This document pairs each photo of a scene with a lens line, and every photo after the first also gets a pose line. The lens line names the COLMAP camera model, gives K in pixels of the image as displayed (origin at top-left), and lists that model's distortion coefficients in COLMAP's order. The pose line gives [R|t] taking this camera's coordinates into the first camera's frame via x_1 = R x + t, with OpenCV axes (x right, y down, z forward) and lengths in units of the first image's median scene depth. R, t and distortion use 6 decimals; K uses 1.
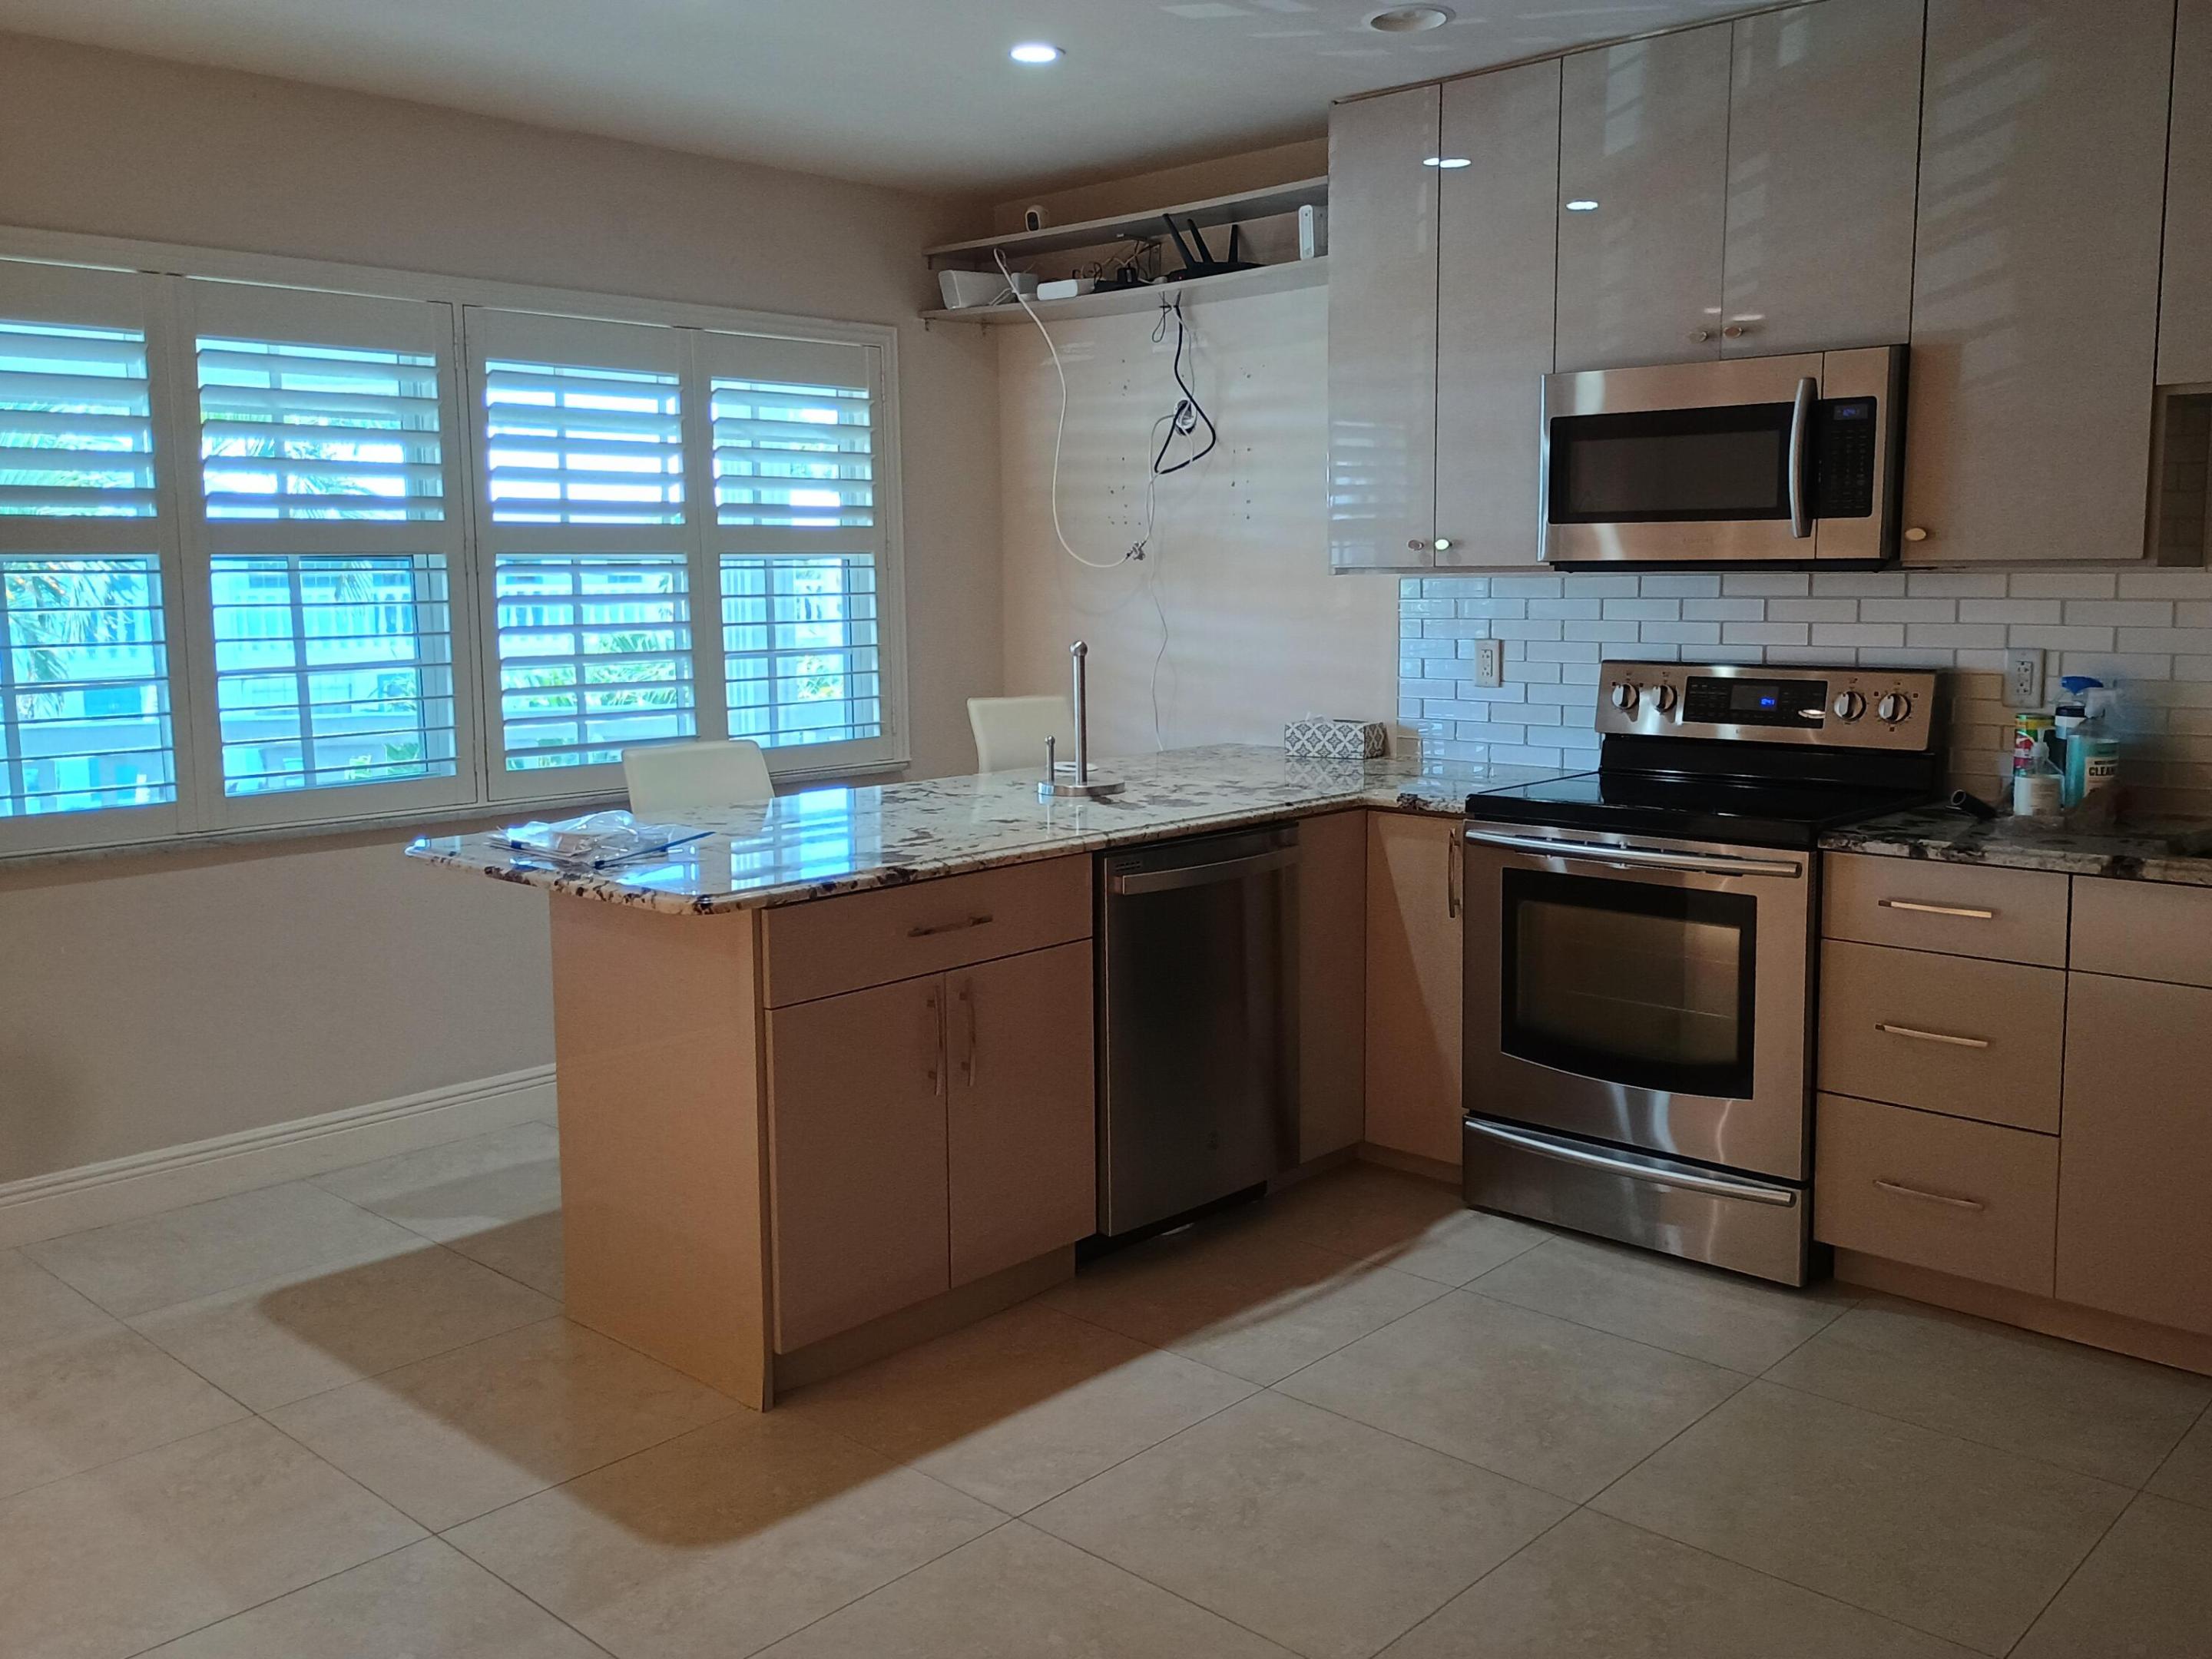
lens RADIAL K [[1905.1, 0, 1113.6], [0, 1905.1, 780.0], [0, 0, 1]] dist [0.060422, -0.072390]
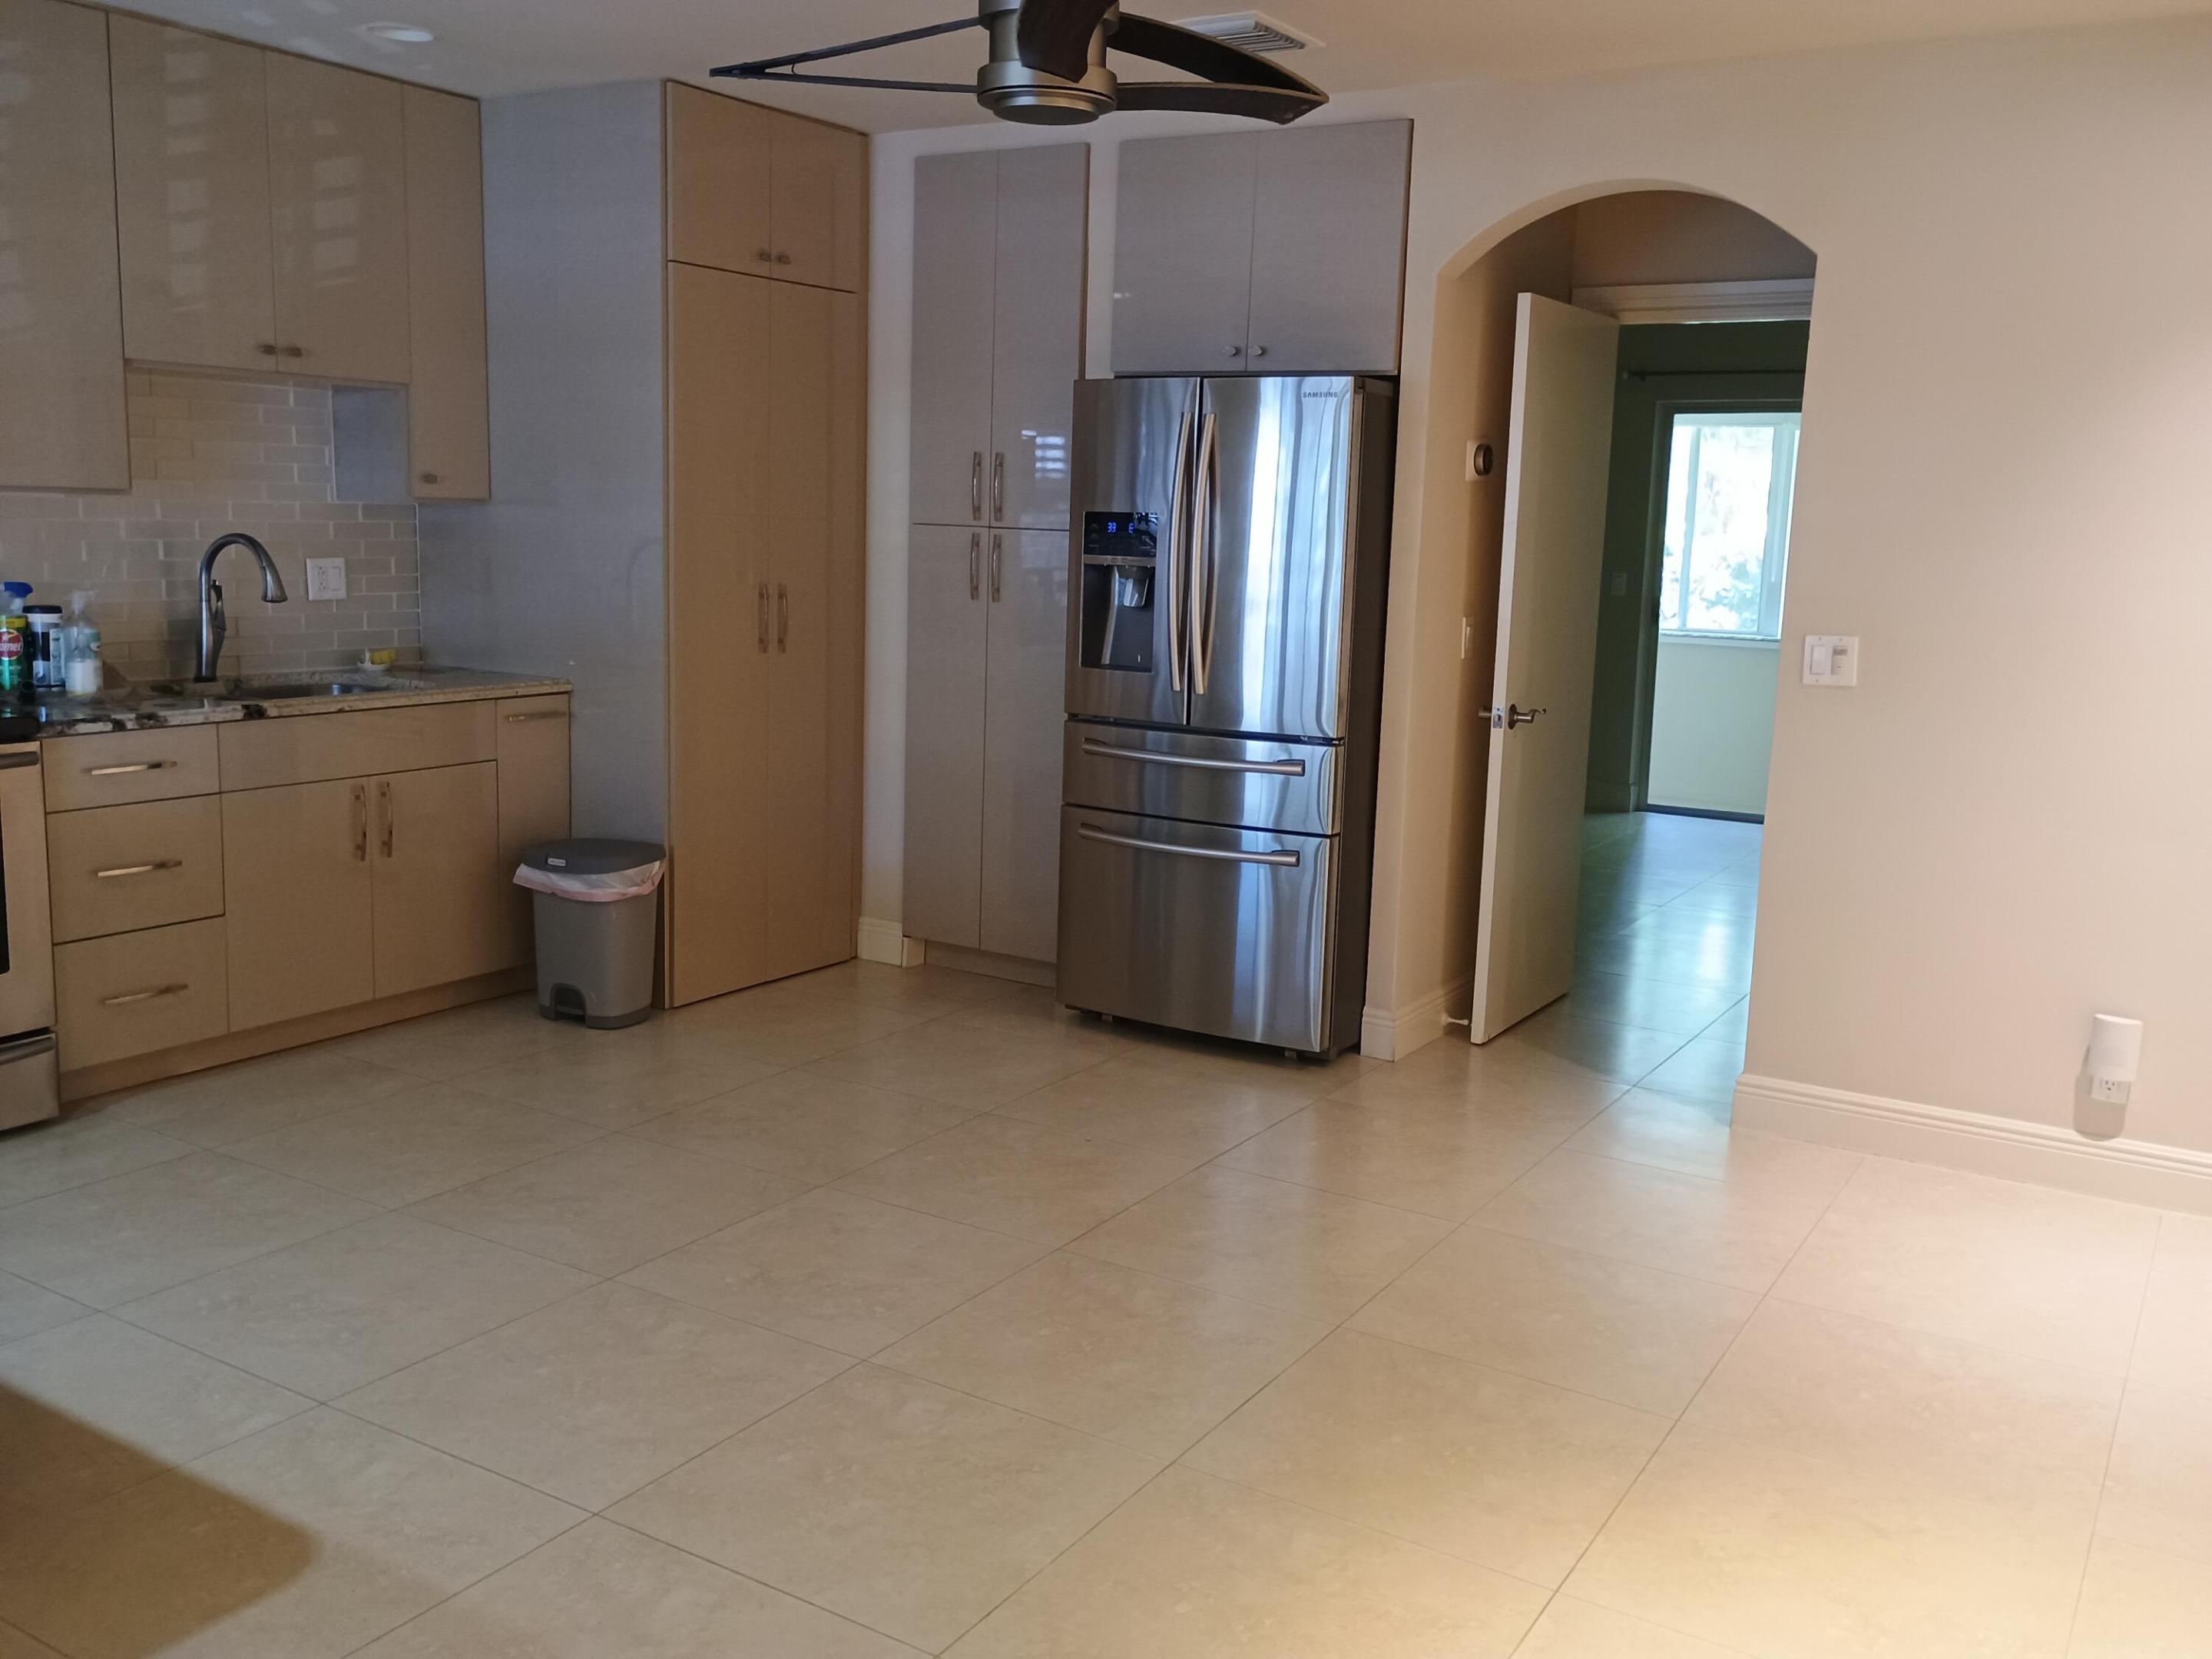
lens RADIAL K [[1905.1, 0, 1111.2], [0, 1905.1, 810.7], [0, 0, 1]] dist [0.060422, -0.072390]
pose [[-0.195878, -0.152900, 0.968635, -0.771120], [0.079695, 0.982020, 0.171129, -0.058899], [-0.977384, 0.110716, -0.180171, 0.503690]]
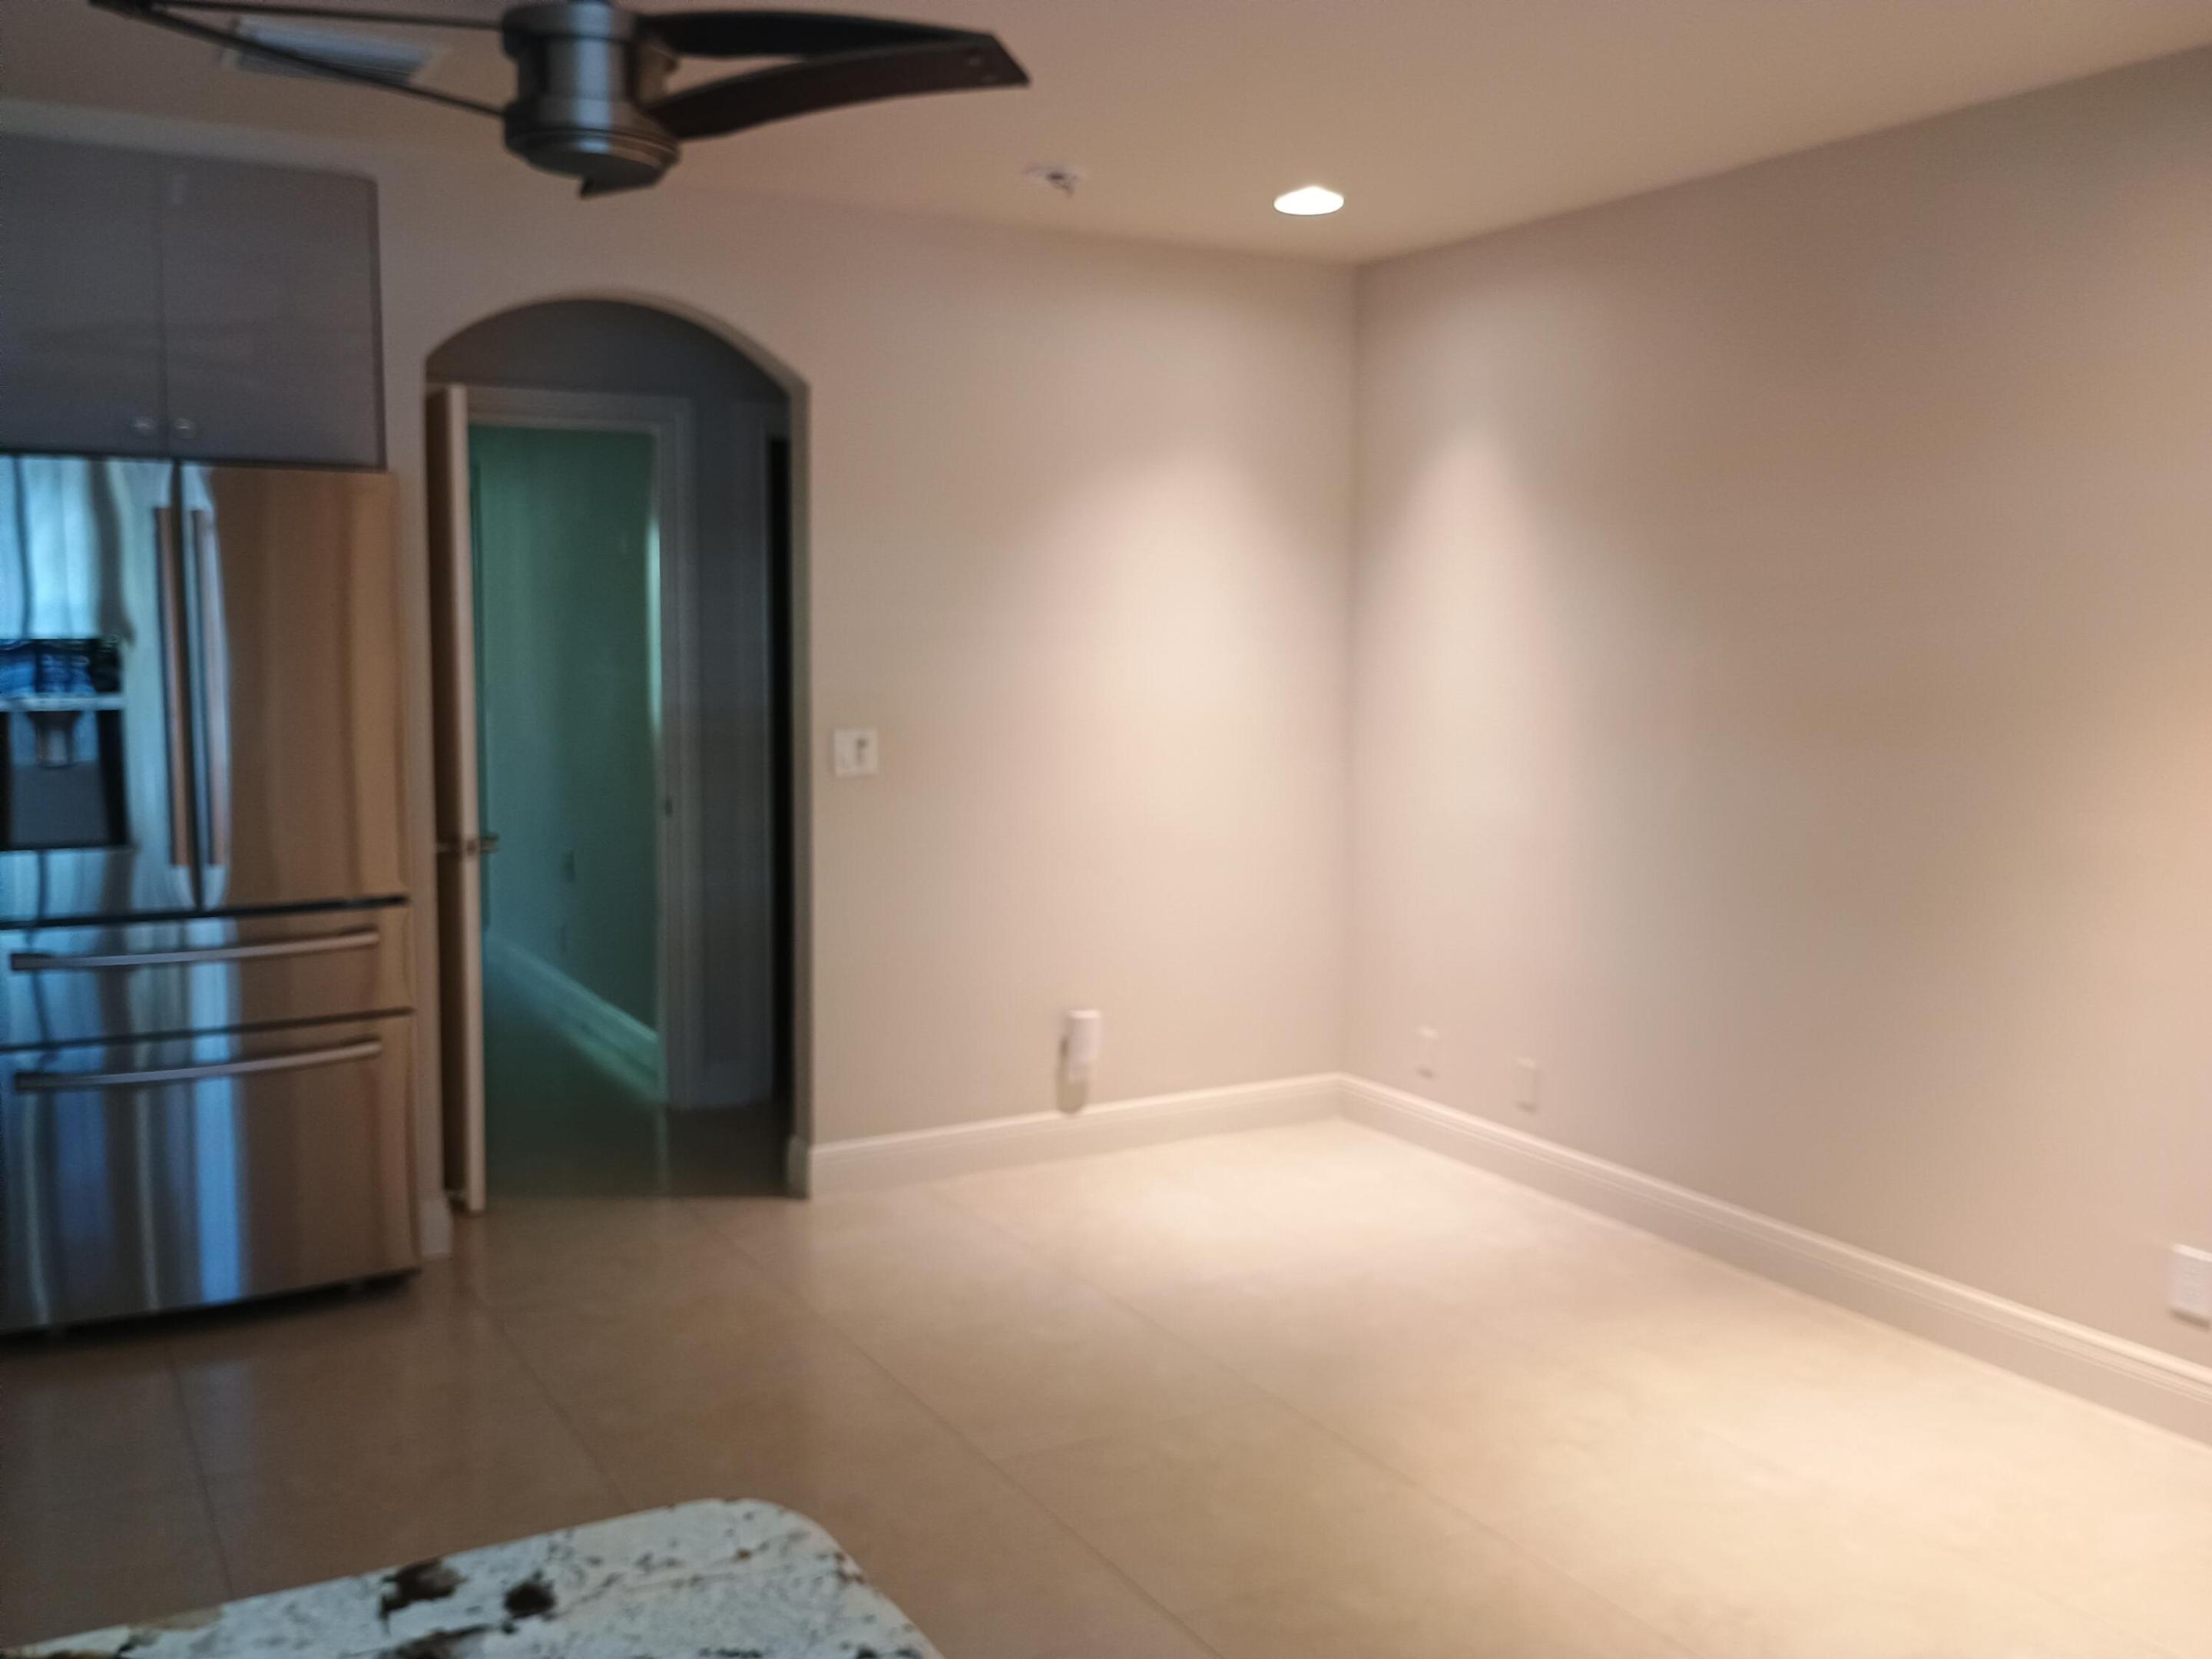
lens RADIAL K [[1905.1, 0, 1064.3], [0, 1905.1, 803.4], [0, 0, 1]] dist [0.060422, -0.072390]
pose [[-0.948740, -0.028898, 0.314734, -0.293152], [0.035594, 0.979707, 0.197249, -0.121940], [-0.314047, 0.198341, -0.928459, 0.963843]]
